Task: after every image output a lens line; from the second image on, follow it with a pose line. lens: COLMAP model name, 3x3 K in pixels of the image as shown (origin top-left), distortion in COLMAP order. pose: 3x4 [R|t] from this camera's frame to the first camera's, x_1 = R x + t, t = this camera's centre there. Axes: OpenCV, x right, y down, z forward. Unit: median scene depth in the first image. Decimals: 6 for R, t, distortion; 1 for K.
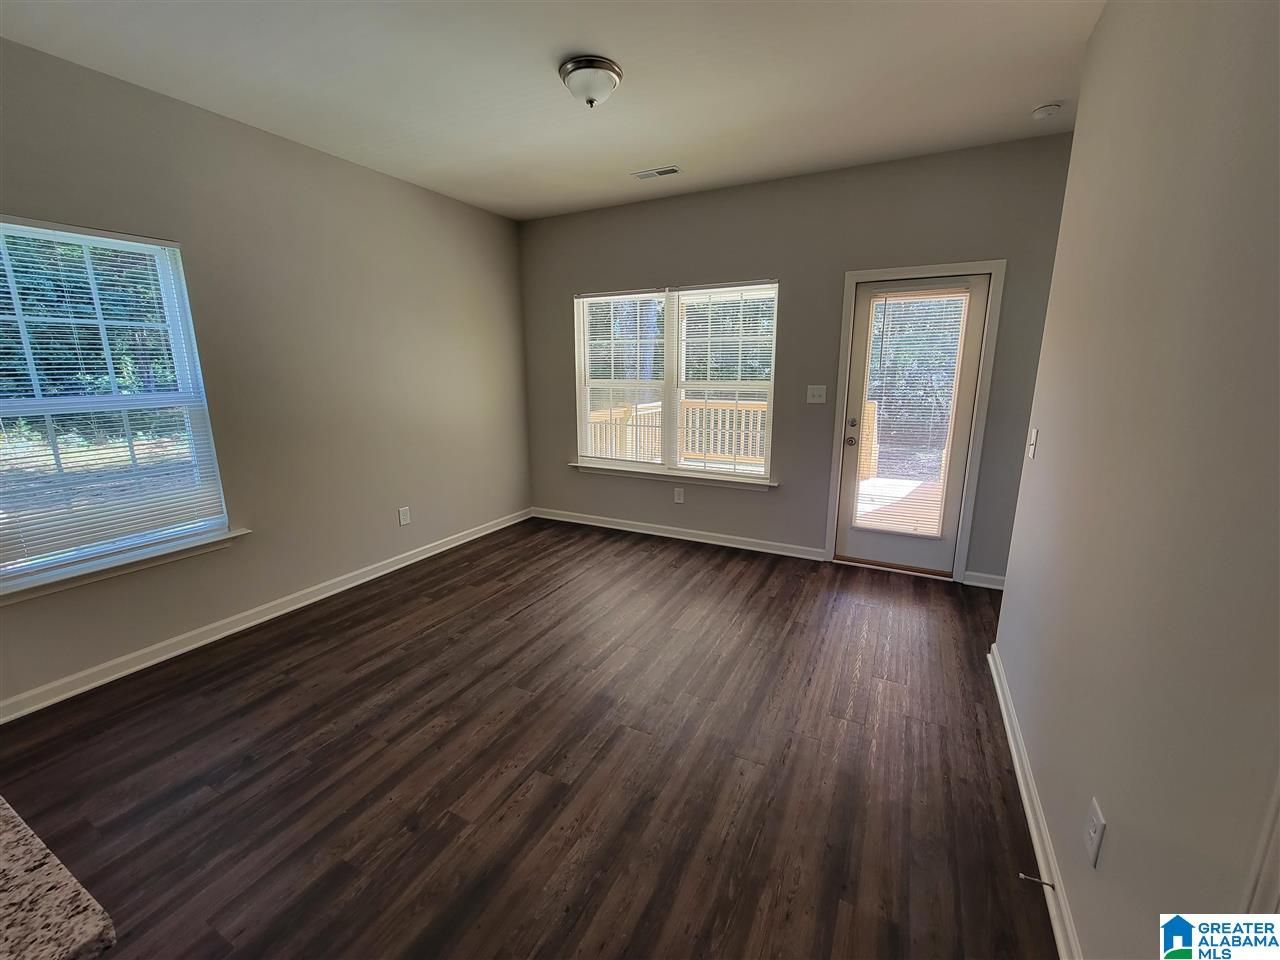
lens RADIAL K [[521.4, 0, 643.7], [0, 521.4, 480.8], [0, 0, 1]] dist [0.000376, -0.002049]
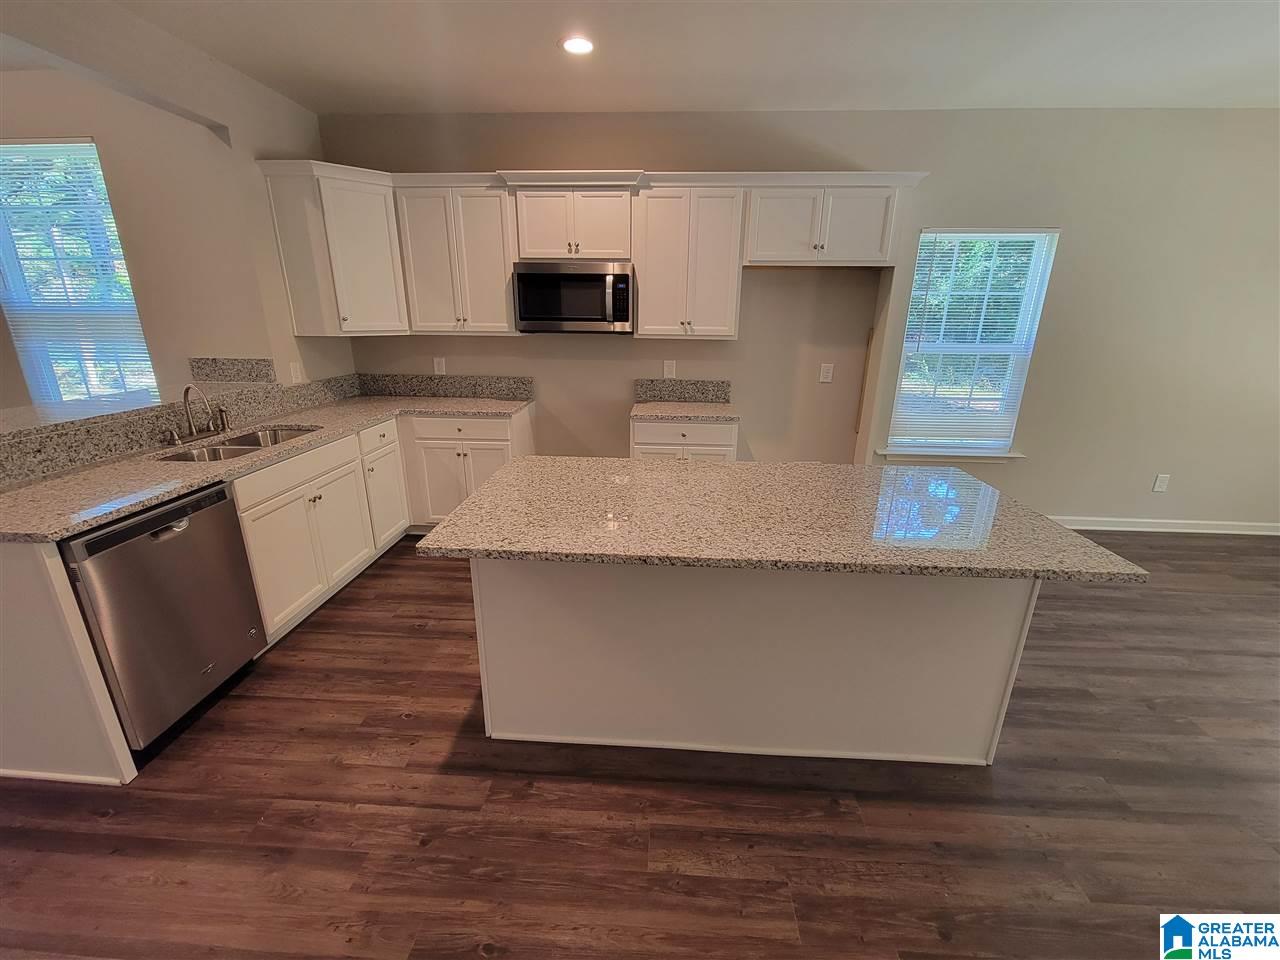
lens RADIAL K [[521.4, 0, 636.1], [0, 521.4, 480.8], [0, 0, 1]] dist [0.000376, -0.002049]
pose [[0.397701, 0.290364, -0.870358, 0.001789], [-0.210835, 0.952140, 0.221309, 0.070708], [0.892963, 0.095487, 0.439886, -0.419233]]
